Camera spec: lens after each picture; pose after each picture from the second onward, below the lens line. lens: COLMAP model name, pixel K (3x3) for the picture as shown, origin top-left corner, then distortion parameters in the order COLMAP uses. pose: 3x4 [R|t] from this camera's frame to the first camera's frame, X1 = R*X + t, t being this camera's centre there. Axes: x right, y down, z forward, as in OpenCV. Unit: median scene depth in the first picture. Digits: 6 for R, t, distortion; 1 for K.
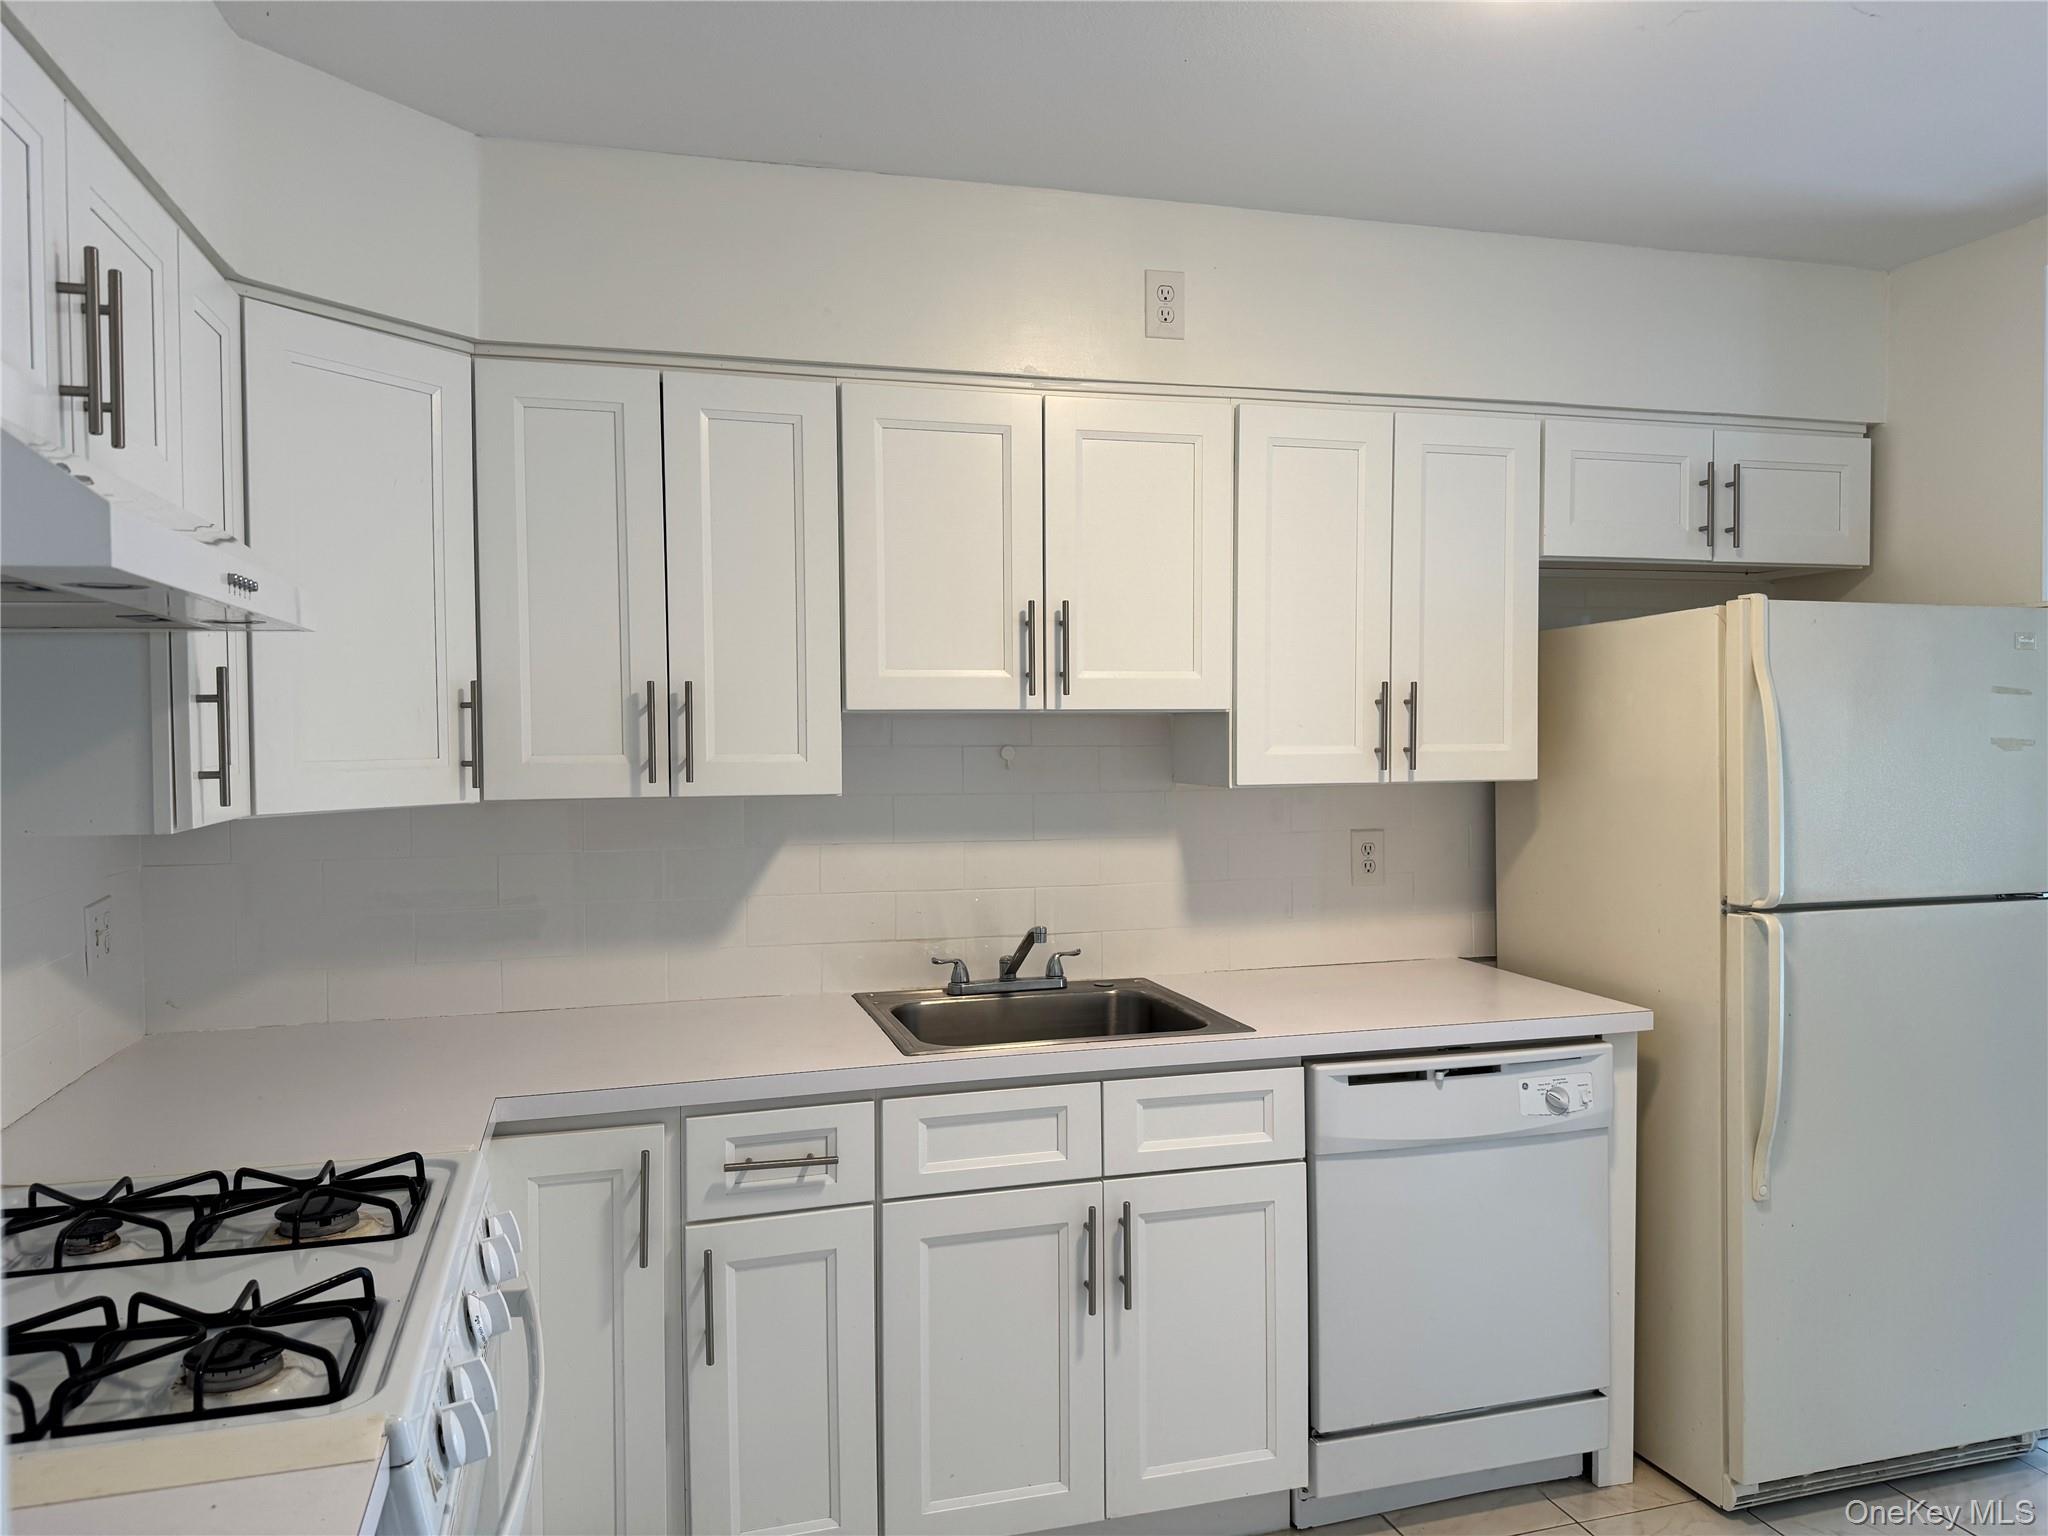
lens RADIAL K [[1440.4, 0, 1026.3], [0, 1440.4, 784.6], [0, 0, 1]] dist [0.011404, 0.001224]
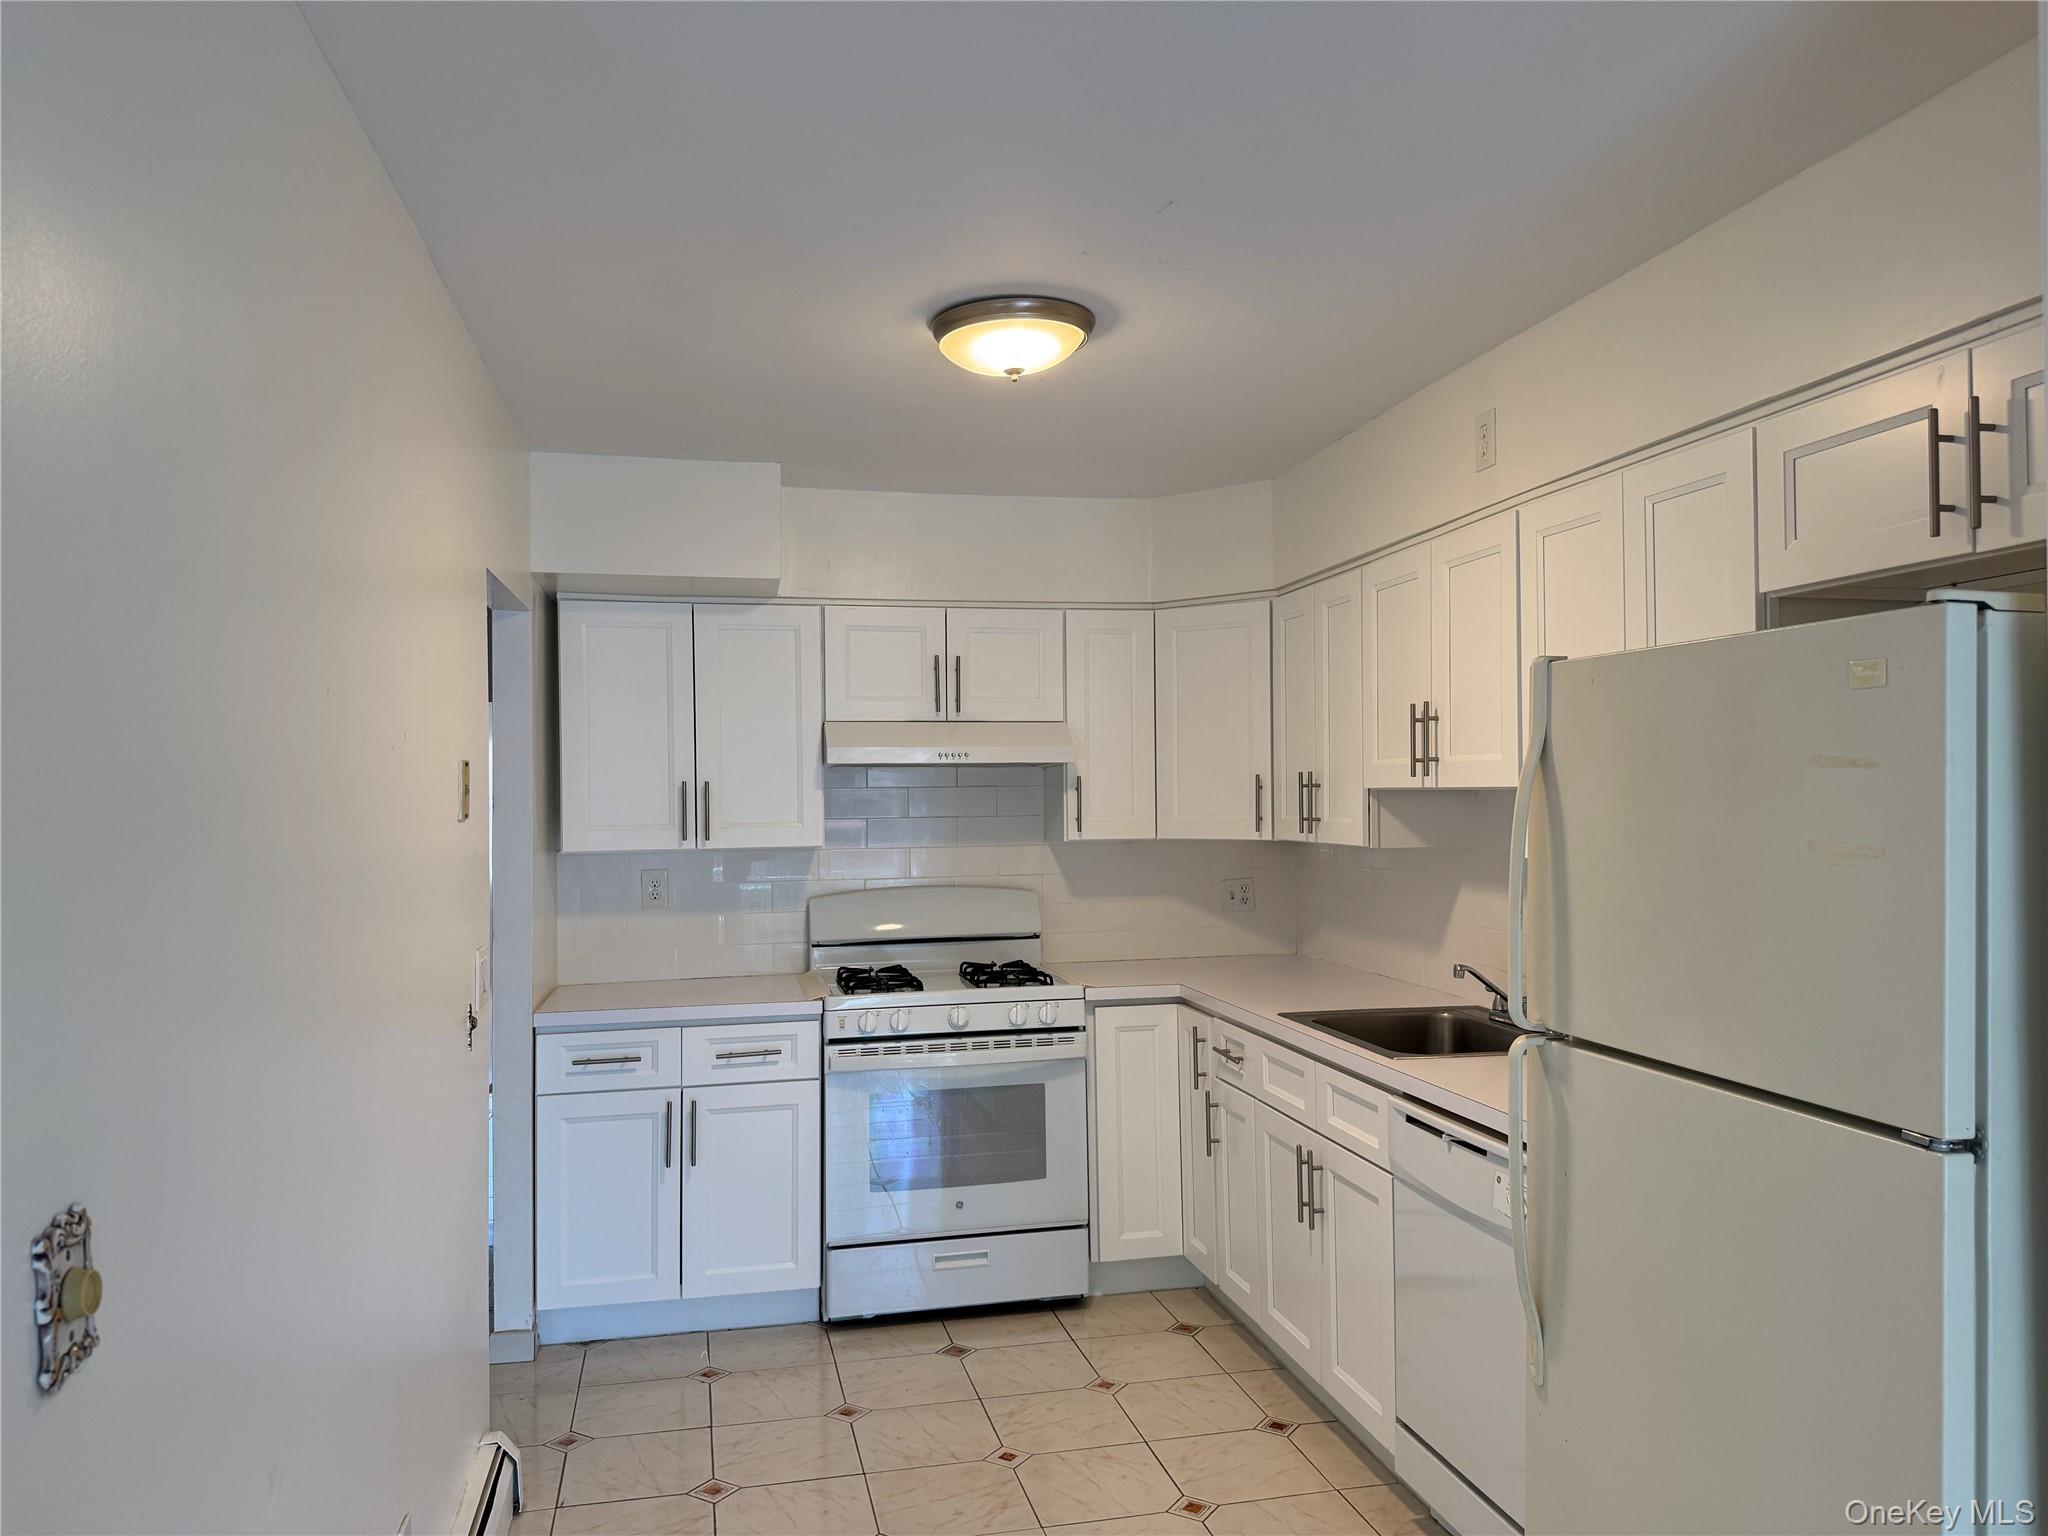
lens RADIAL K [[1440.4, 0, 1025.3], [0, 1440.4, 763.7], [0, 0, 1]] dist [0.011404, 0.001224]
pose [[-0.062637, -0.012485, -0.997958, 1.336562], [-0.028076, 0.999548, -0.010743, -0.050552], [0.997641, 0.027346, -0.062959, 0.736972]]
